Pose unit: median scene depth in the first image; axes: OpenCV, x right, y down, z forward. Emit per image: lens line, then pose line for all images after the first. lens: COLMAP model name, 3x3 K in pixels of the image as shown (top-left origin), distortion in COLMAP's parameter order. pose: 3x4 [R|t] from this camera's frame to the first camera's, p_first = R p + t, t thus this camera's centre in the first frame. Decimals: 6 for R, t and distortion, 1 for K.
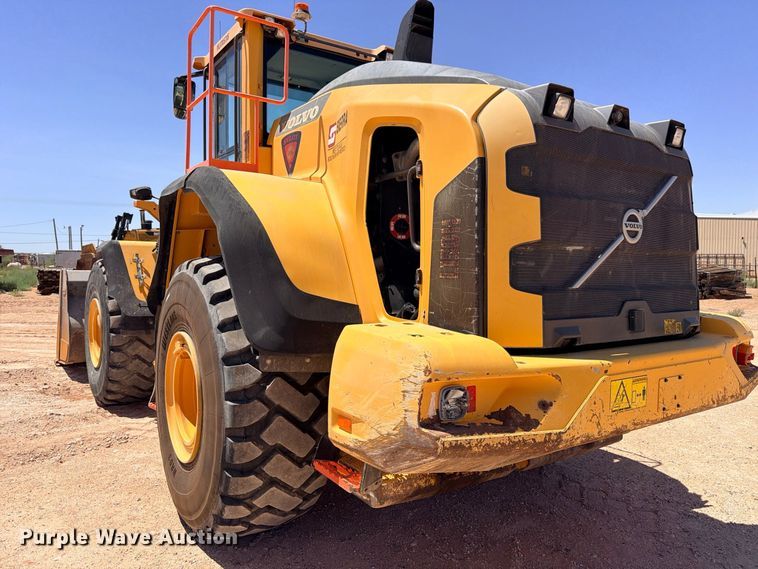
lens RADIAL K [[550.0, 0, 376.2], [0, 550.0, 287.8], [0, 0, 1]] dist [-0.010984, 0.011878]
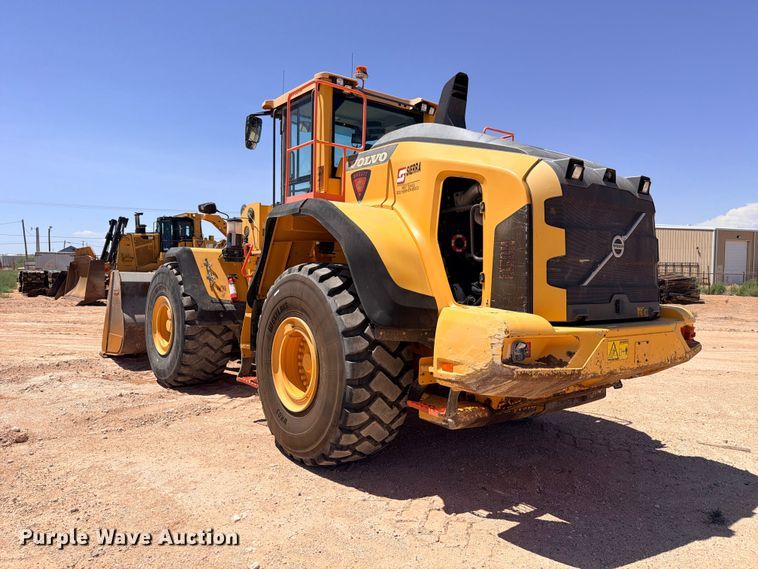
lens RADIAL K [[544.4, 0, 380.4], [0, 544.4, 287.0], [0, 0, 1]] dist [0.039776, -0.051813]
pose [[0.997963, 0.007370, 0.063367, -0.256246], [-0.006677, 0.999916, -0.011146, 0.021278], [-0.063444, 0.010700, 0.997928, -0.428140]]
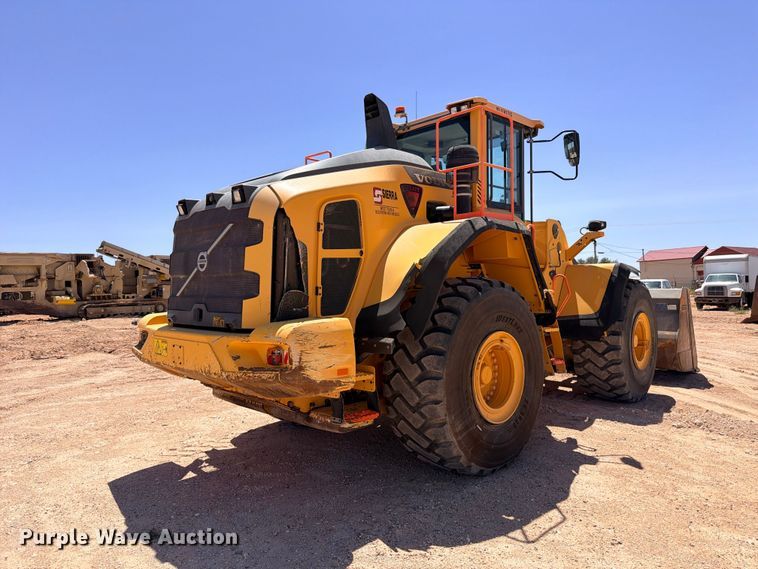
lens RADIAL K [[544.4, 0, 383.9], [0, 544.4, 278.6], [0, 0, 1]] dist [0.039776, -0.051813]
pose [[0.197888, -0.020347, -0.980013, 1.947206], [-0.029571, 0.999206, -0.026717, -0.023593], [0.979779, 0.034267, 0.197129, 1.038886]]
